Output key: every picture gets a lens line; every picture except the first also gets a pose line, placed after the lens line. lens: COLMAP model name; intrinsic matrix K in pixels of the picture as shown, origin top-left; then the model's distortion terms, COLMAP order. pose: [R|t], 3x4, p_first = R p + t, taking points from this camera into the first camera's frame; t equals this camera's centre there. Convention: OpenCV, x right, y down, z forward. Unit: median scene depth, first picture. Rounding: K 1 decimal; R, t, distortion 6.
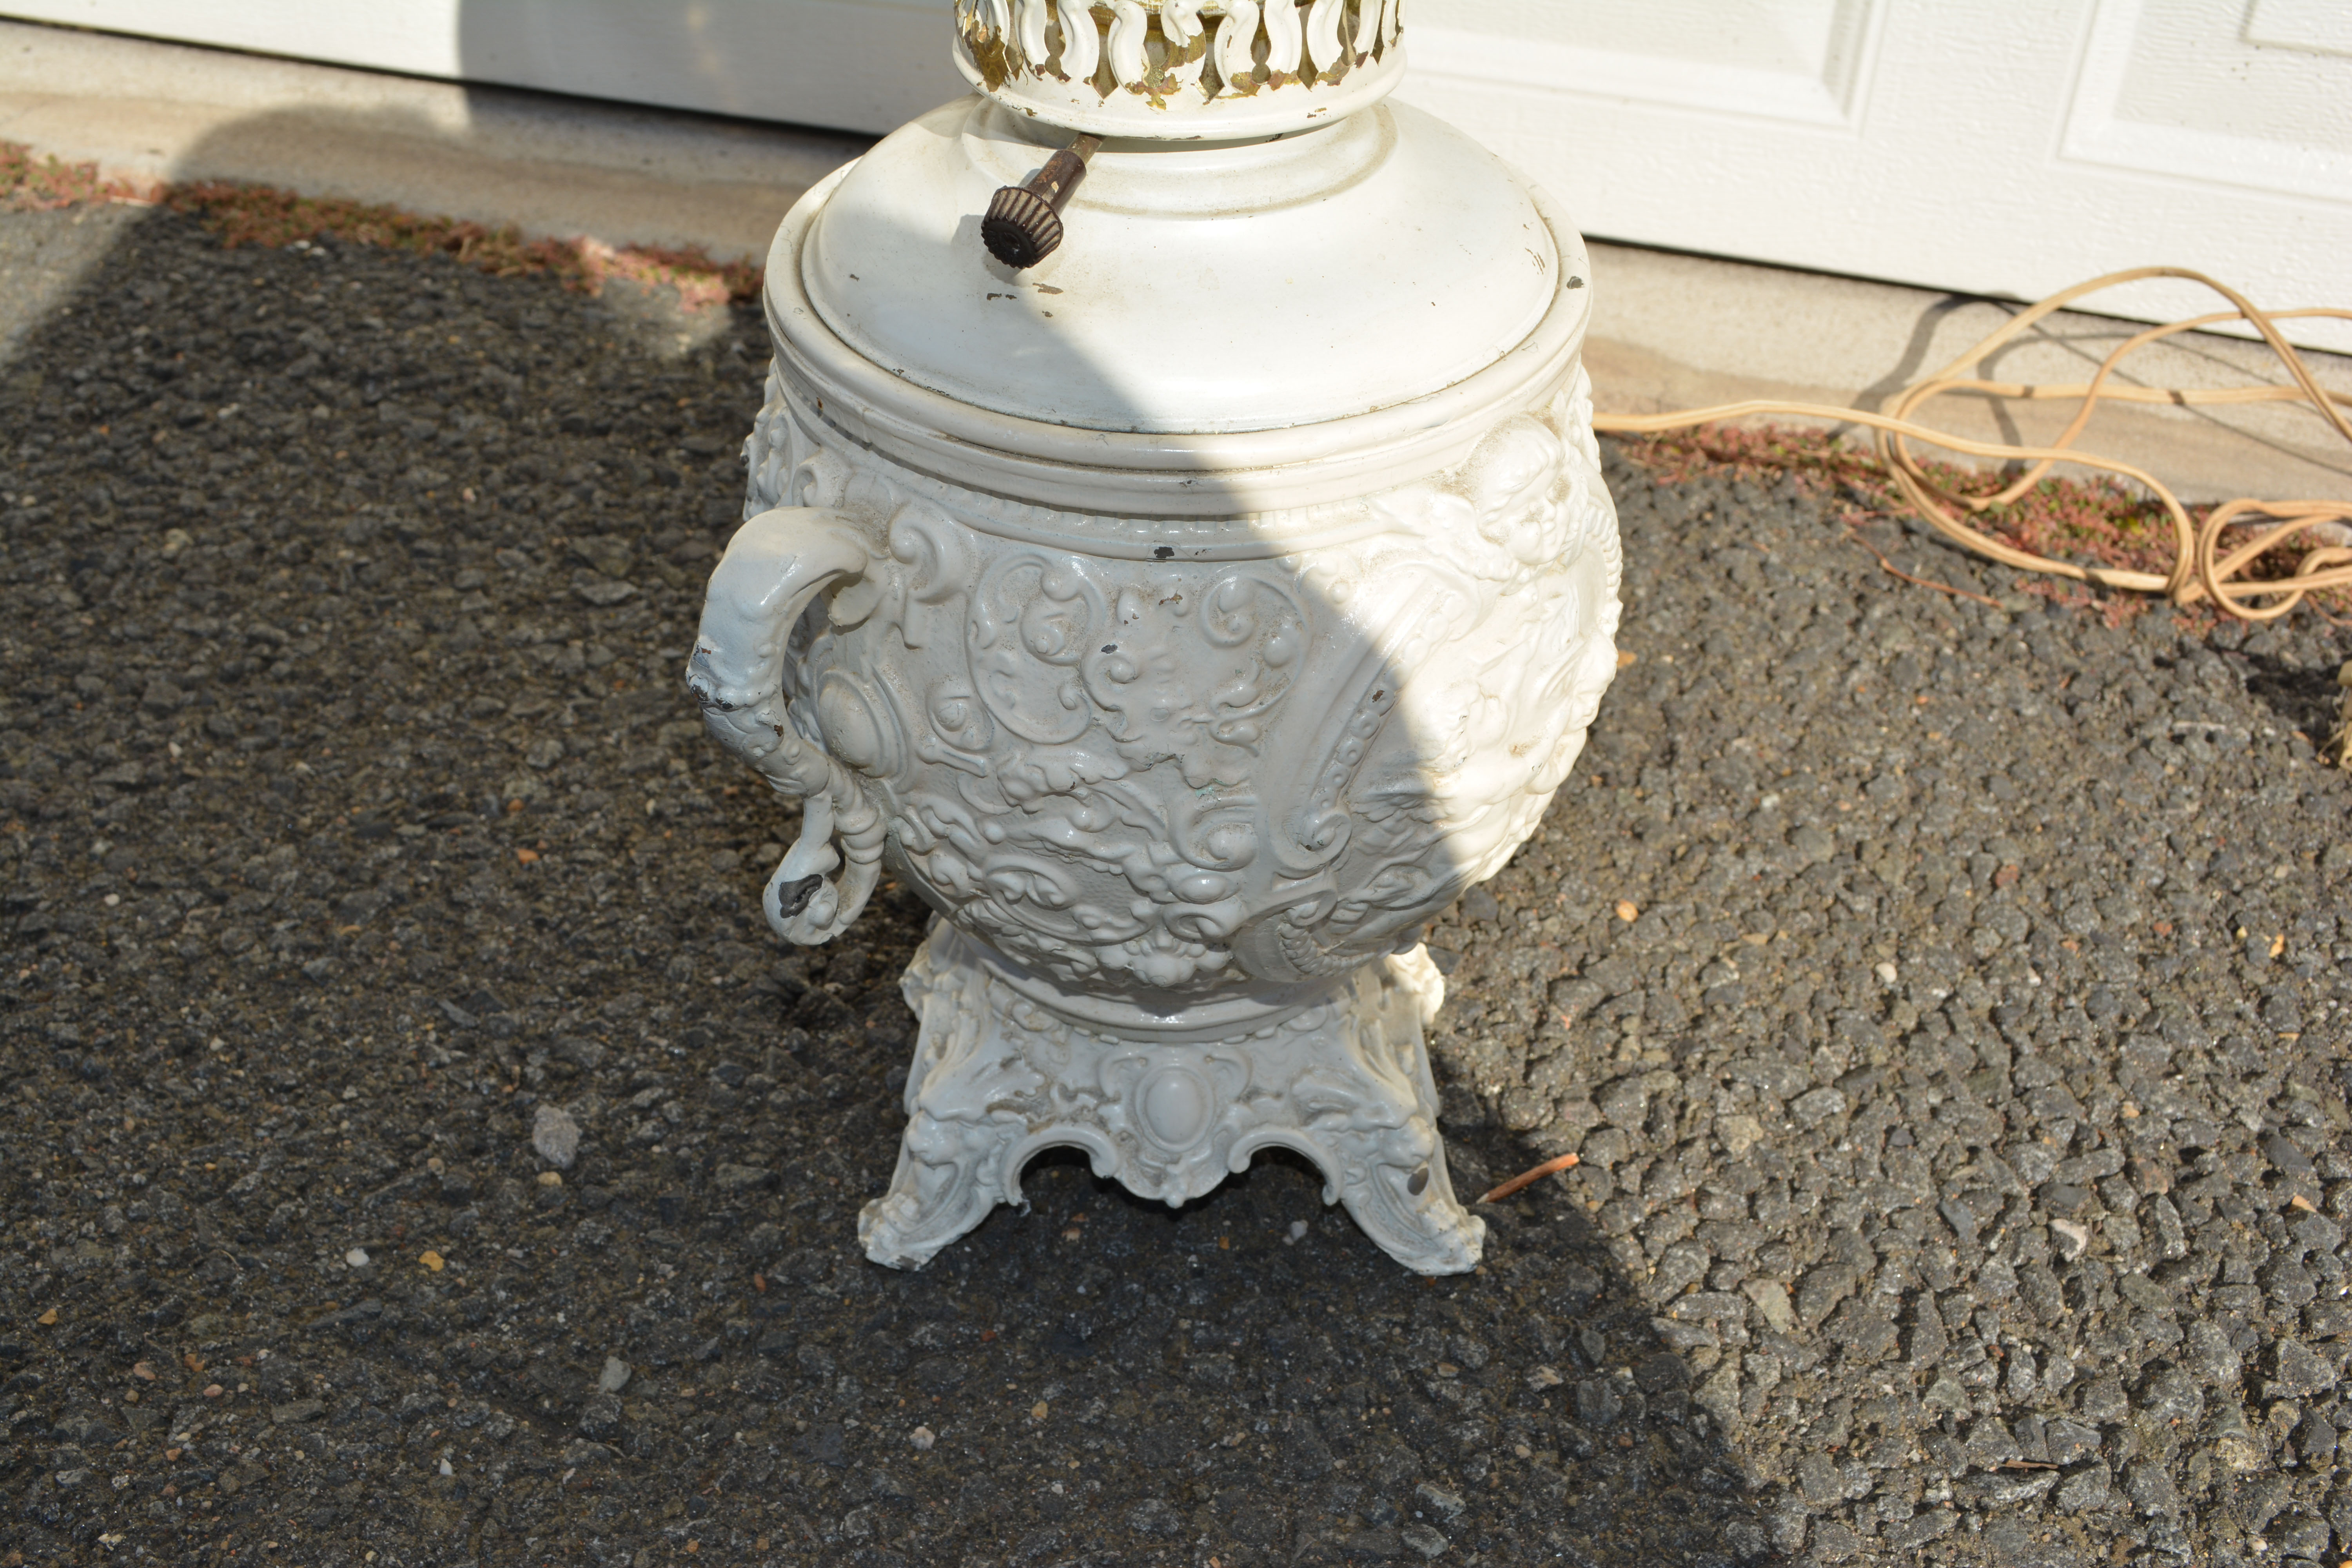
lens RADIAL K [[2223.1, 0, 1176.0], [0, 2223.1, 784.0], [0, 0, 1]] dist [-0.050791, -0.002427]
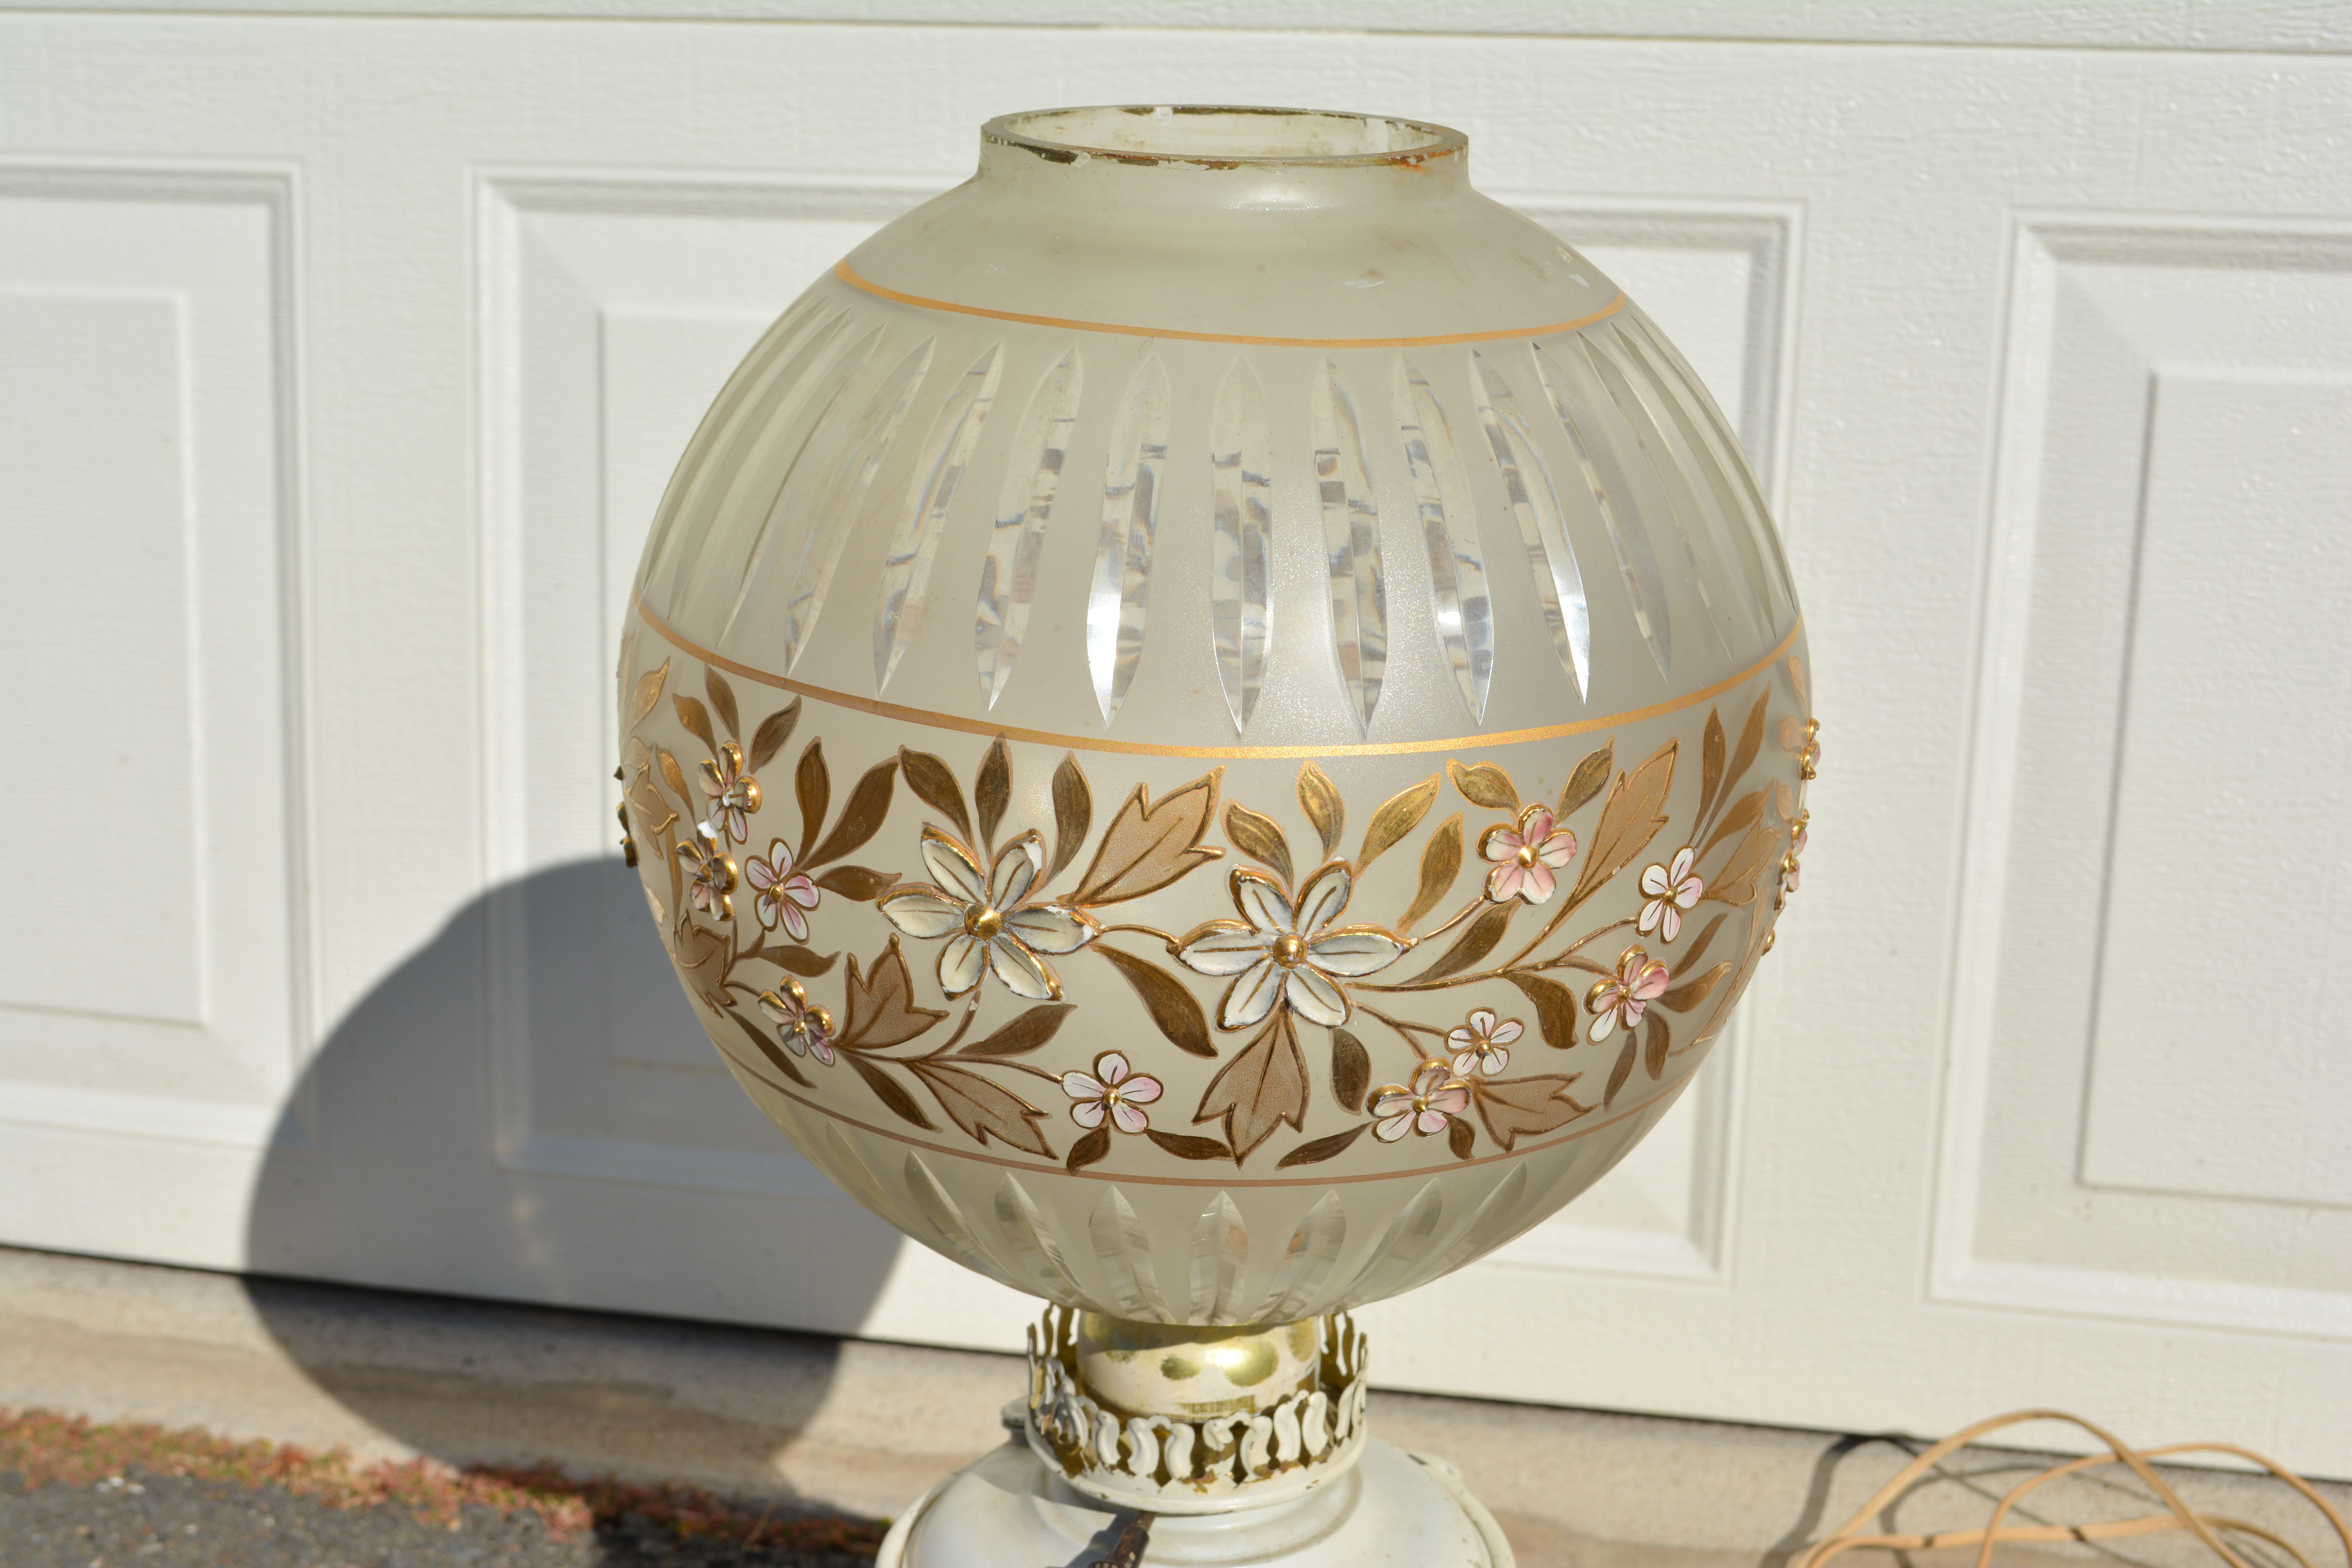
lens RADIAL K [[3108.6, 0, 1176.0], [0, 3108.6, 784.0], [0, 0, 1]] dist [-0.032502, 0.003714]
pose [[0.993736, -0.037995, 0.105100, -0.200220], [0.074772, 0.924982, -0.372583, 0.005441], [-0.083059, 0.378107, 0.922028, -0.904440]]
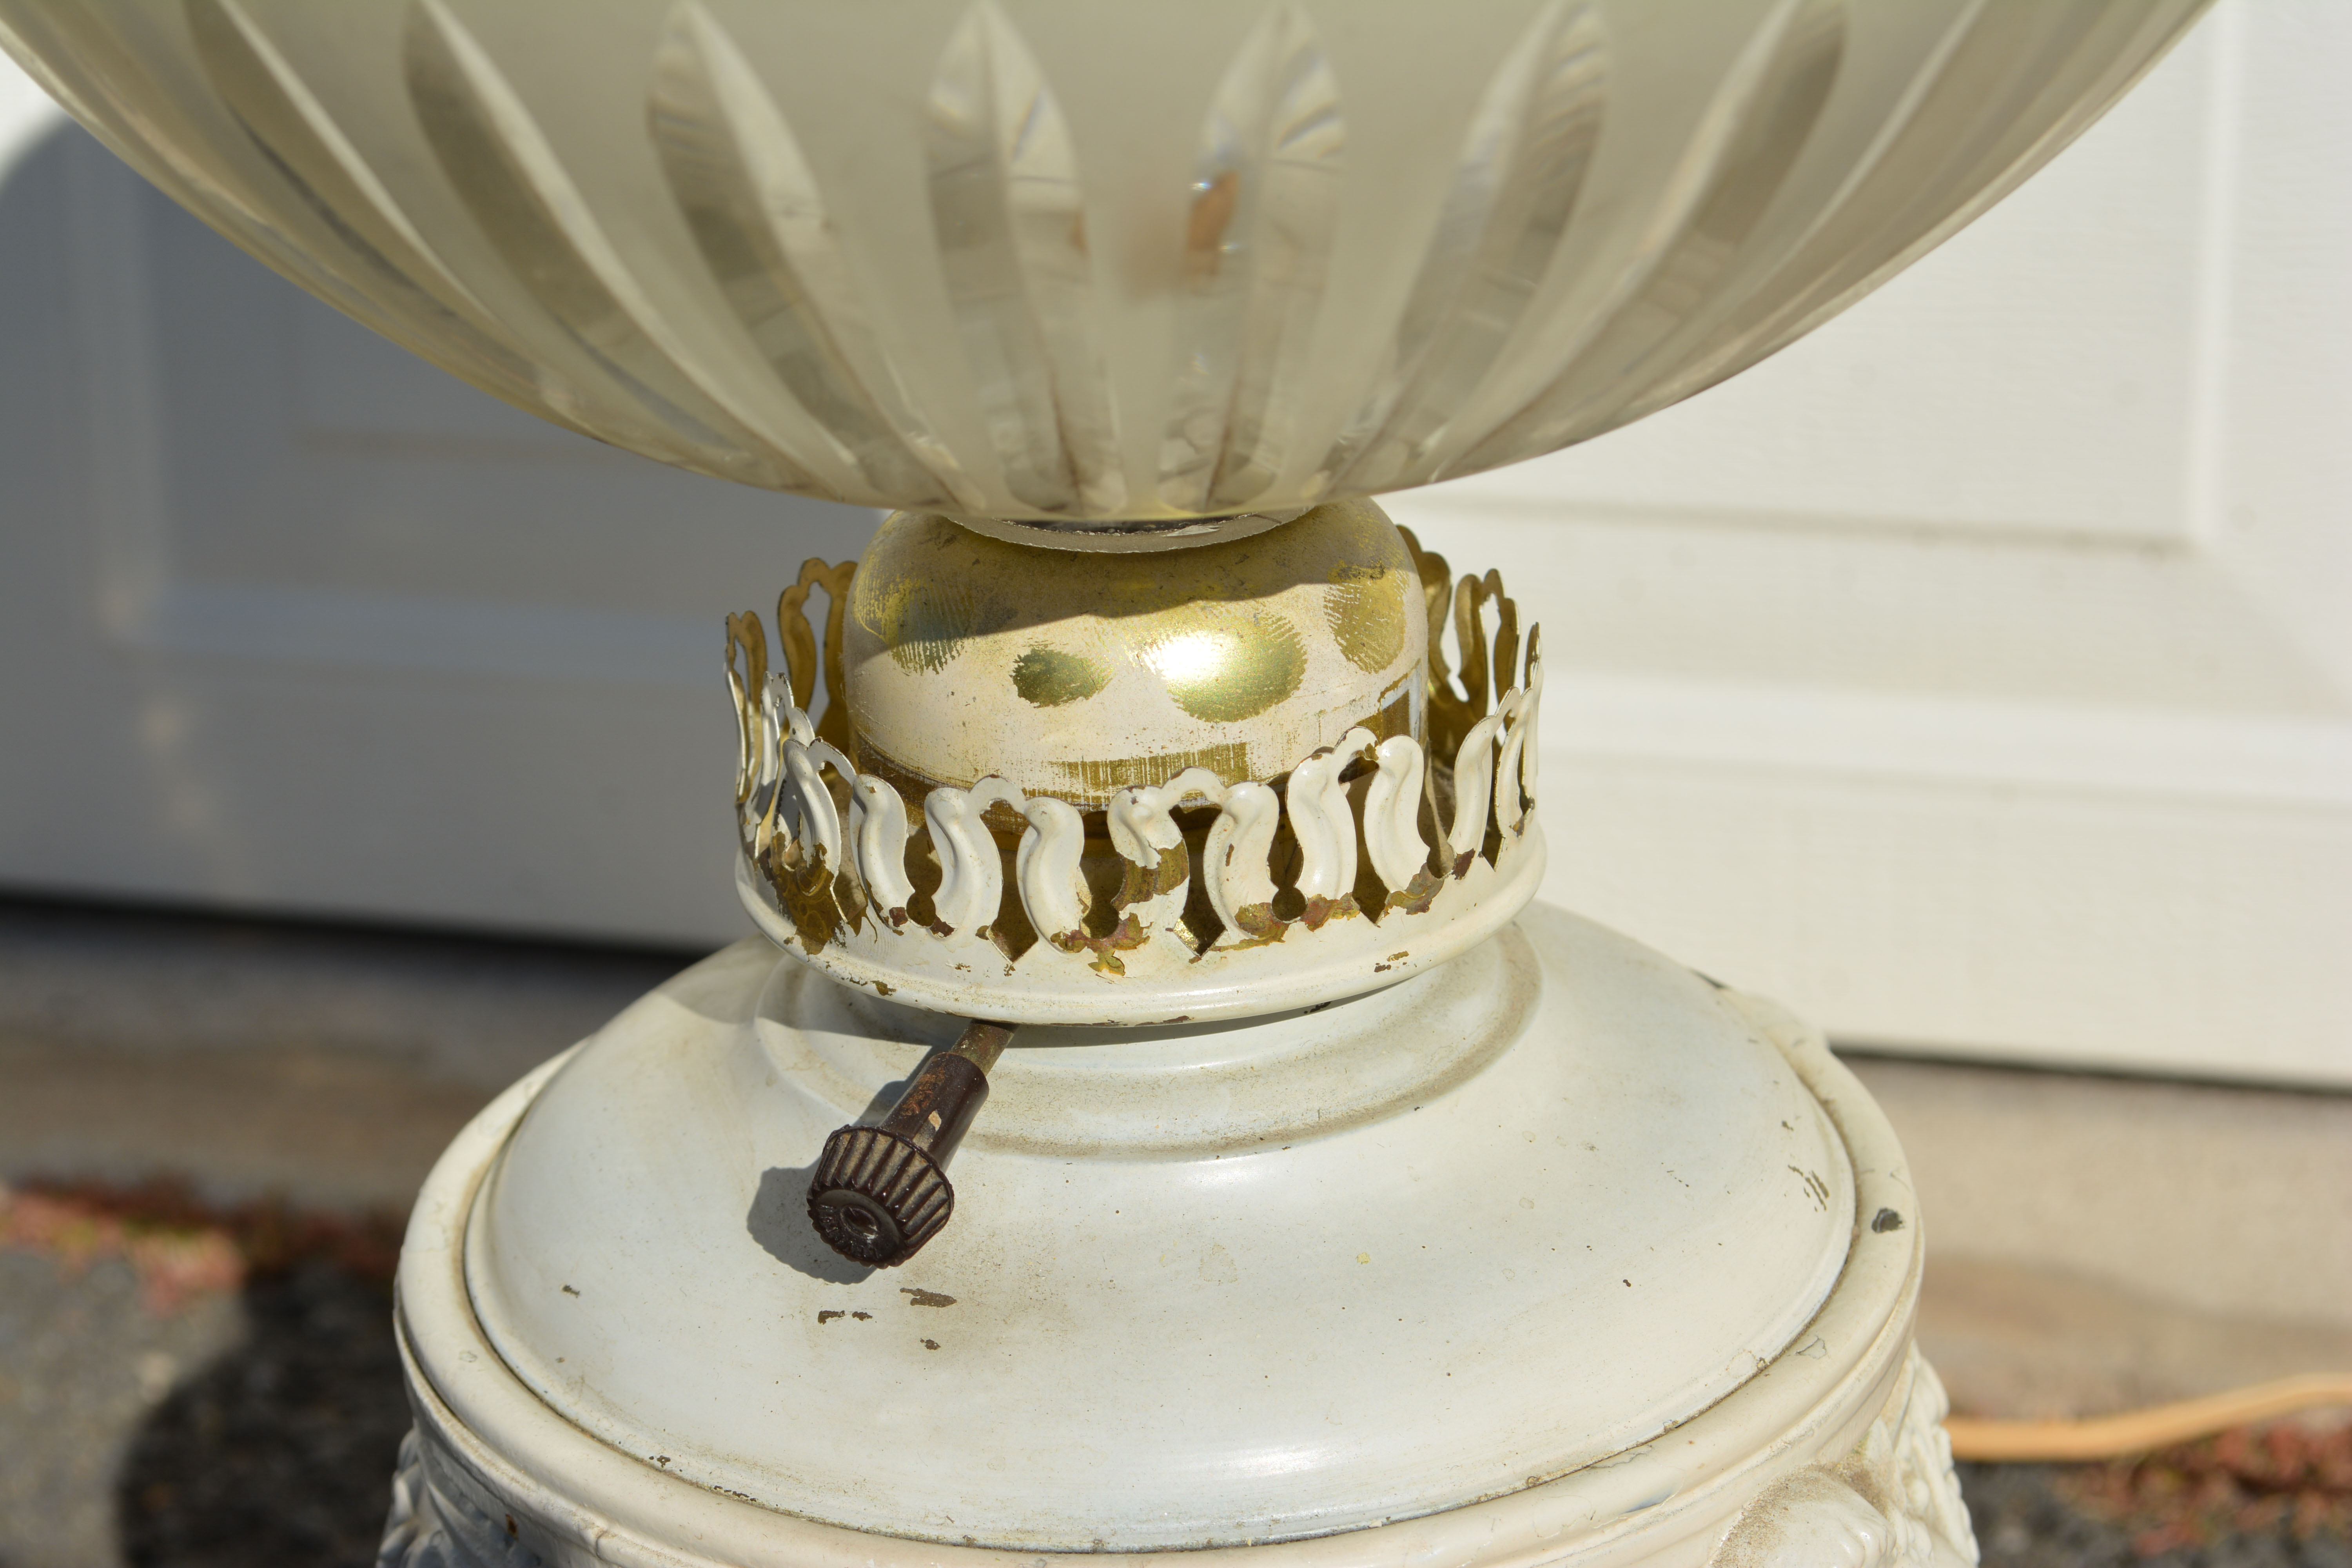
lens RADIAL K [[4903.7, 0, 1176.0], [0, 4903.7, 784.0], [0, 0, 1]] dist [0.022358, 0.149337]
pose [[0.998355, -0.055617, 0.013957, -0.005921], [0.057276, 0.955560, -0.289181, 0.011173], [0.002747, 0.289504, 0.957173, -0.203179]]
